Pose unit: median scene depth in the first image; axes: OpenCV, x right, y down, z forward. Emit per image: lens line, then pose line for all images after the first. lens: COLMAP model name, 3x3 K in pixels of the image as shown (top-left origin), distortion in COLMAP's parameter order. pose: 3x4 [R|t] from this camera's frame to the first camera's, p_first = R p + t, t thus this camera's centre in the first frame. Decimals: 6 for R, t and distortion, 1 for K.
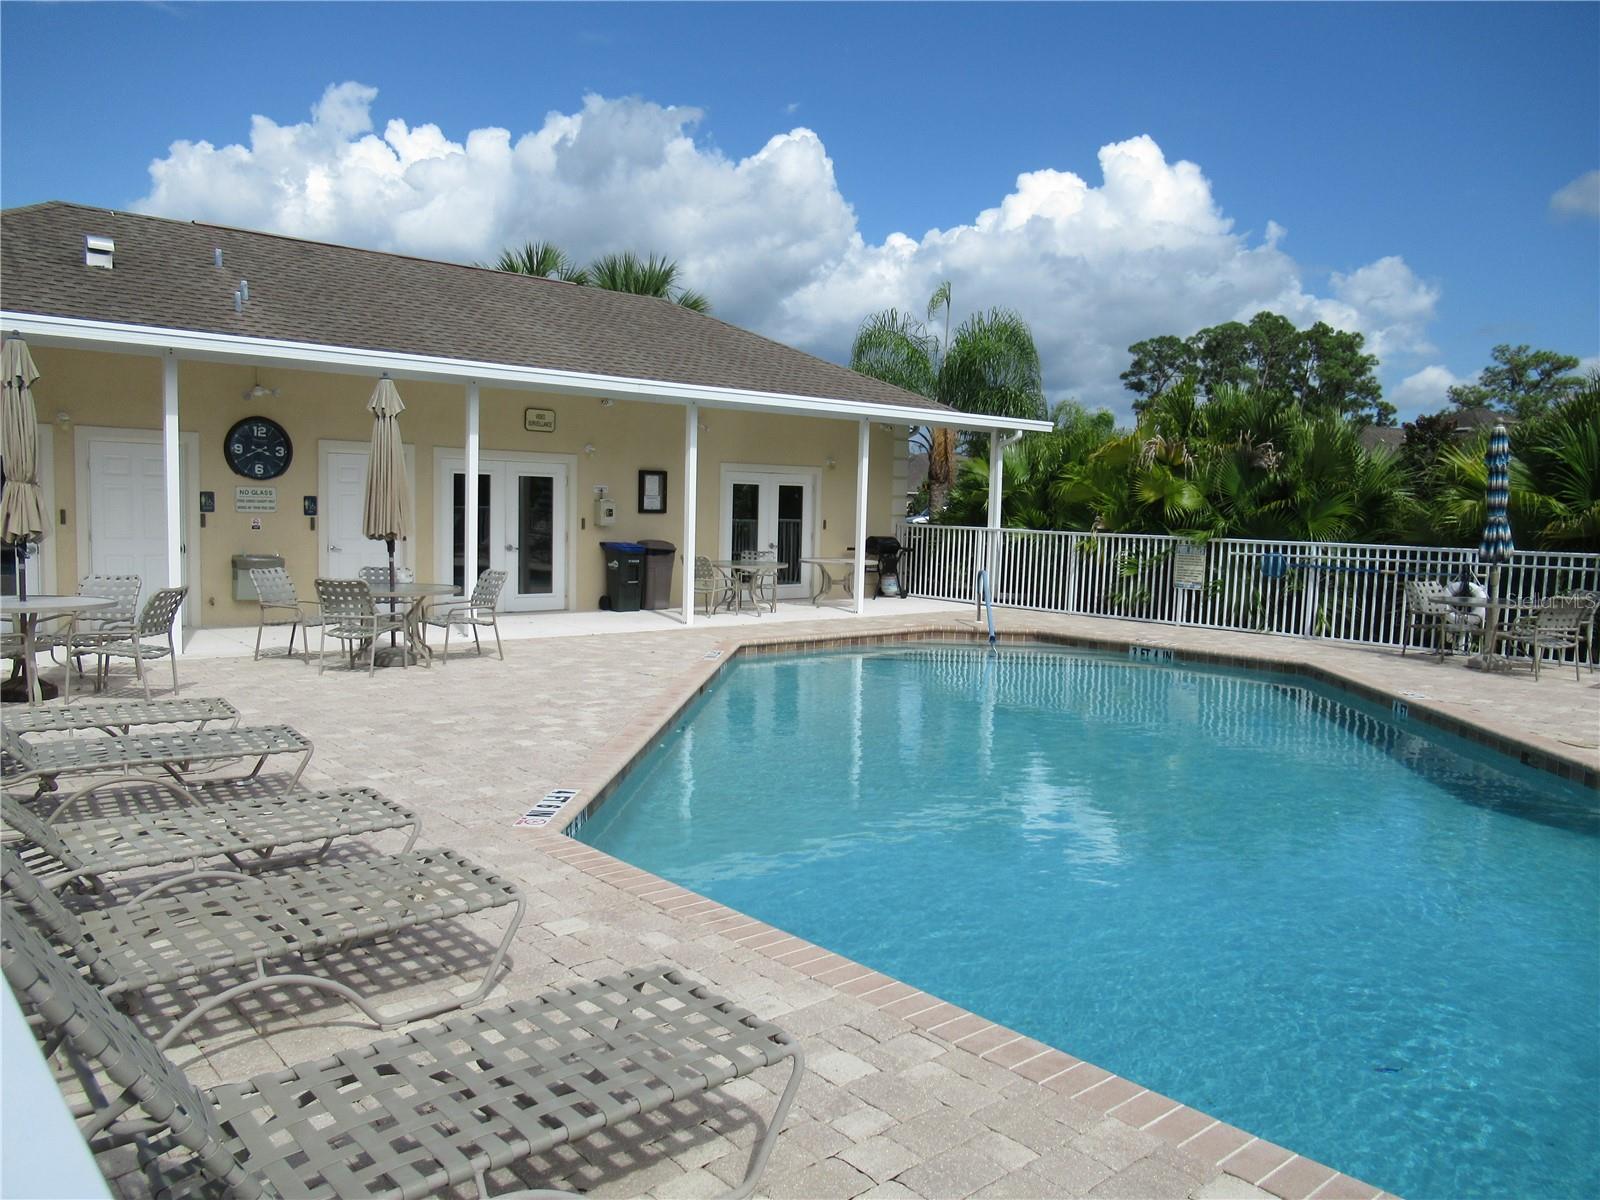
lens RADIAL K [[1188.9, 0, 806.3], [0, 1188.9, 603.6], [0, 0, 1]] dist [0.002548, -0.006703]
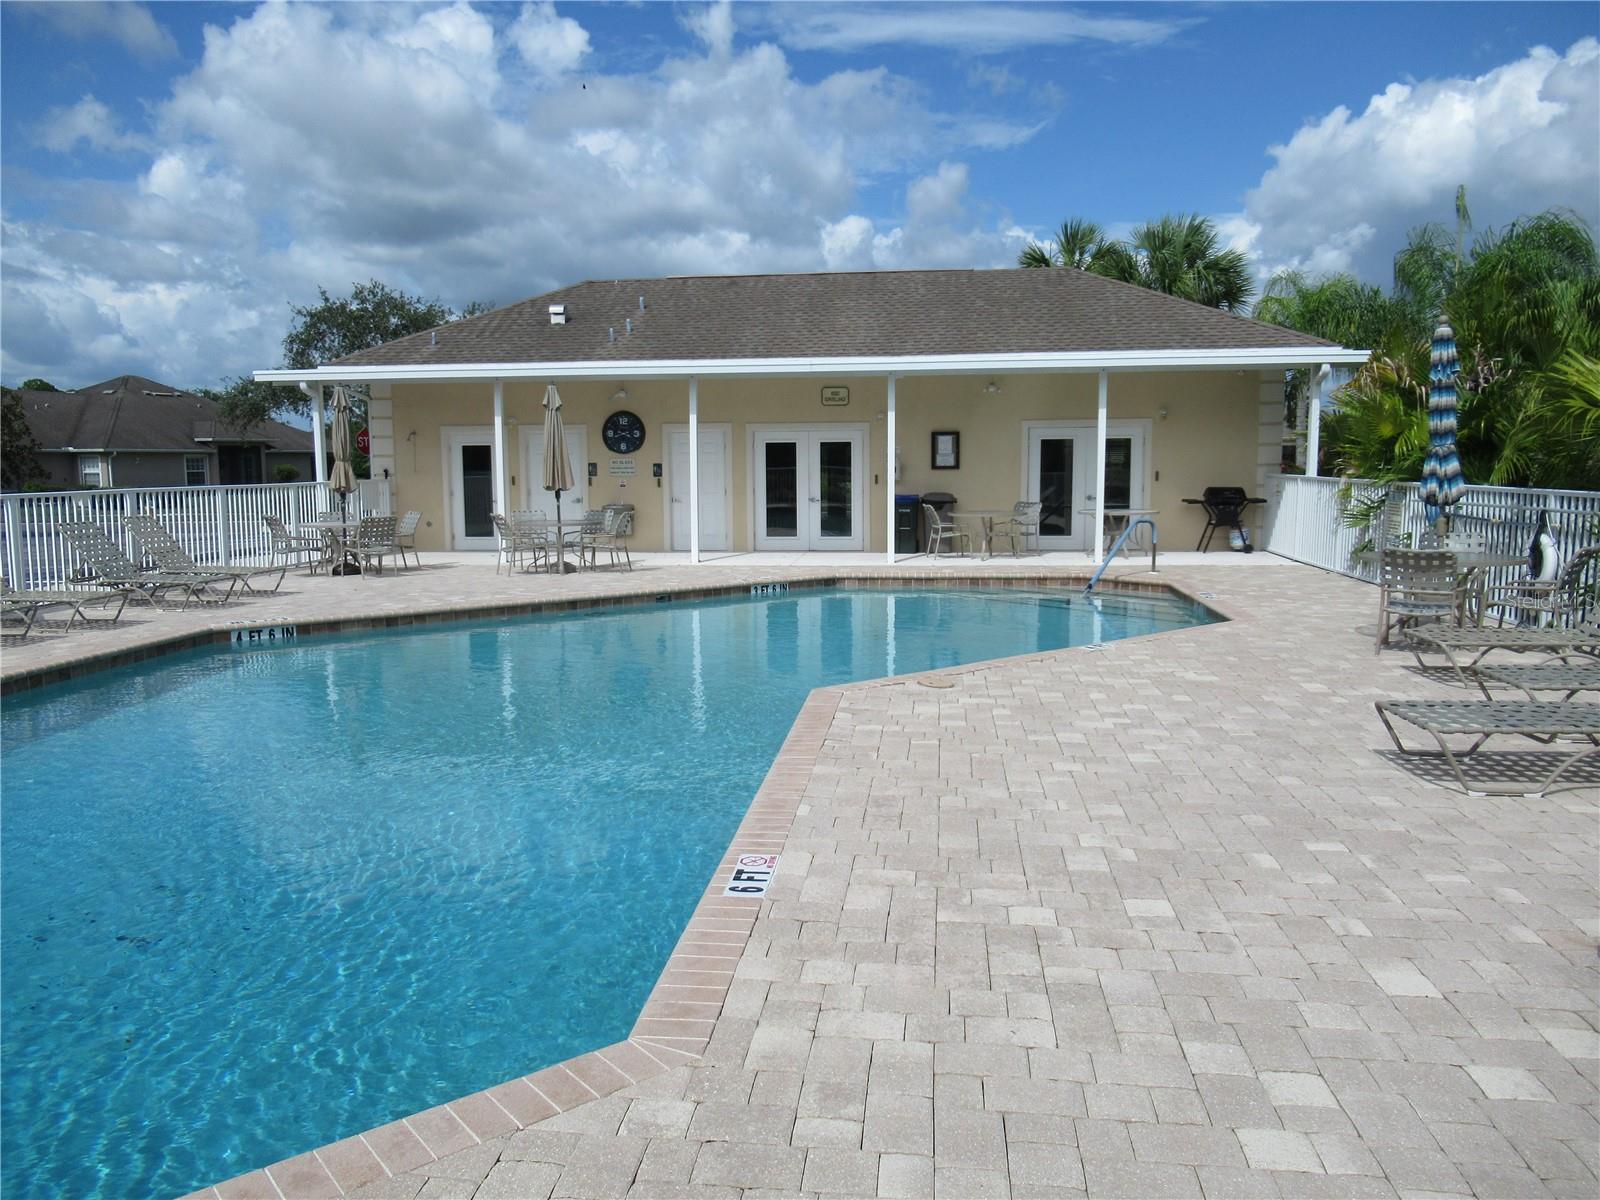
lens RADIAL K [[1188.9, 0, 806.3], [0, 1188.9, 603.6], [0, 0, 1]] dist [0.002548, -0.006703]
pose [[0.671823, 0.056989, -0.738516, 0.779097], [-0.035724, 0.998369, 0.044543, 0.008648], [0.739850, -0.003542, 0.672763, 0.161922]]
